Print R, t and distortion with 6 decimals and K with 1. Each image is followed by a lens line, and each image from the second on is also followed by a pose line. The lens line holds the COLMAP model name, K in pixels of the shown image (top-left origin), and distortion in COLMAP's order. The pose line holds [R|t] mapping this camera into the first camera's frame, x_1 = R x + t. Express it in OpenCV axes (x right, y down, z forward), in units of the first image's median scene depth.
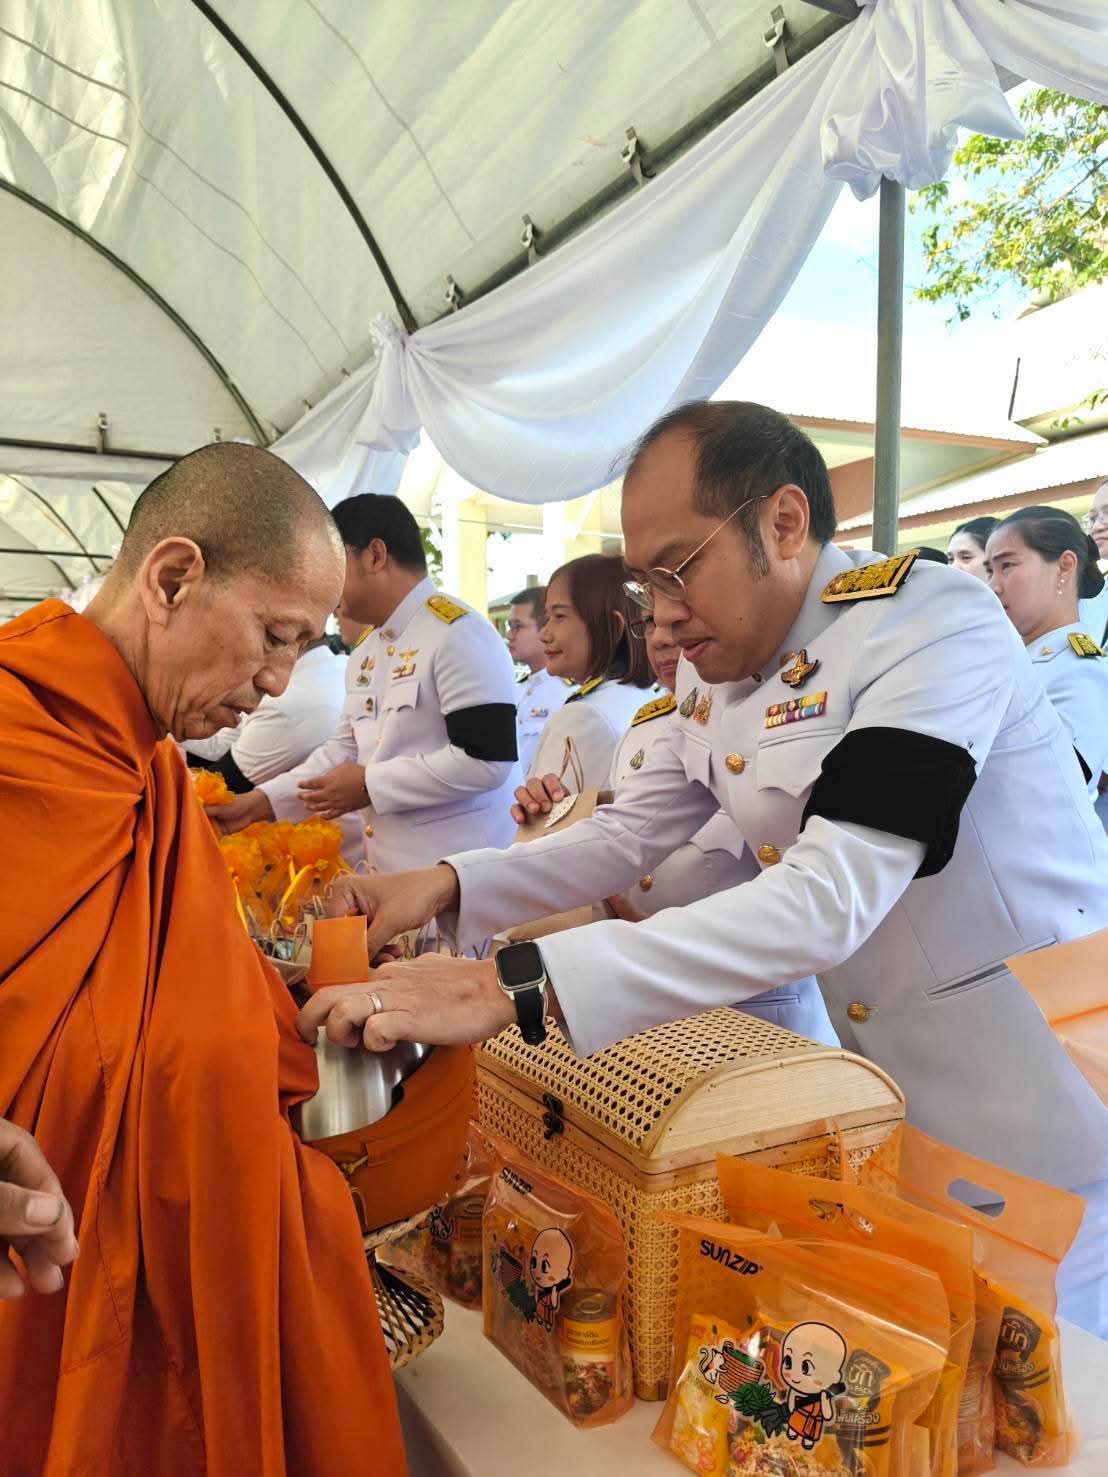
lens RADIAL K [[1190.1, 0, 548.0], [0, 1190.1, 728.6], [0, 0, 1]] dist [-0.016363, -0.016037]
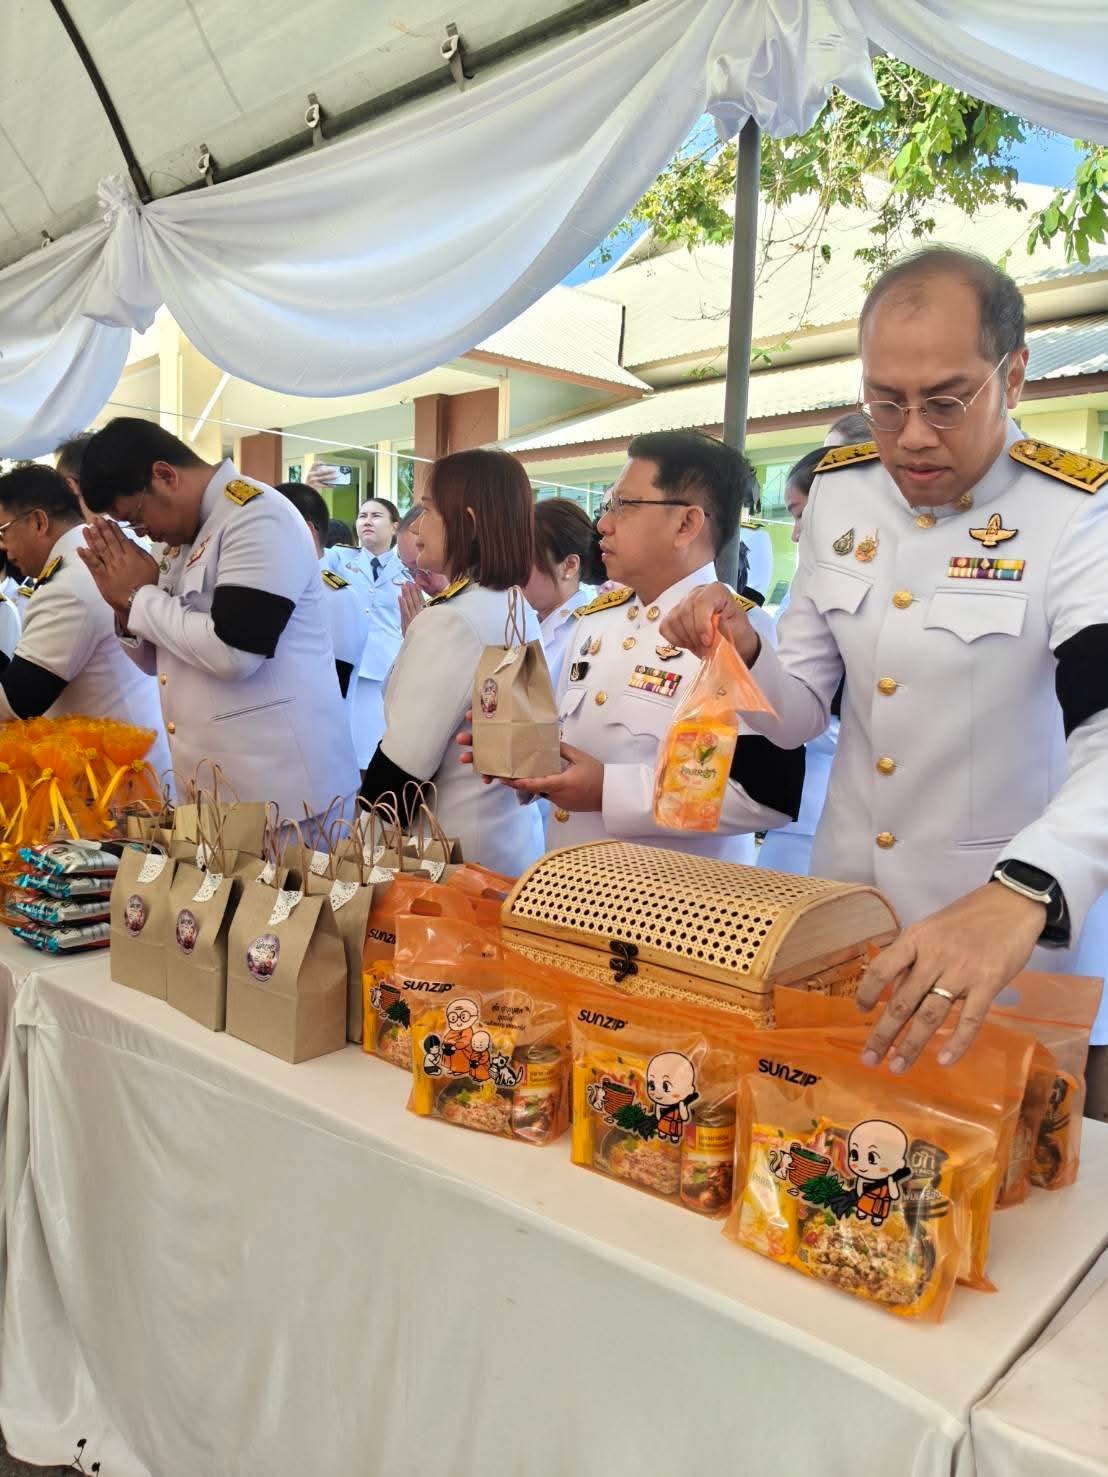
lens RADIAL K [[1190.1, 0, 548.0], [0, 1190.1, 728.6], [0, 0, 1]] dist [-0.016363, -0.016037]
pose [[0.939950, -0.001220, 0.341309, -0.166698], [-0.020251, 0.998032, 0.059339, 0.019136], [-0.340710, -0.062688, 0.938076, 0.005586]]
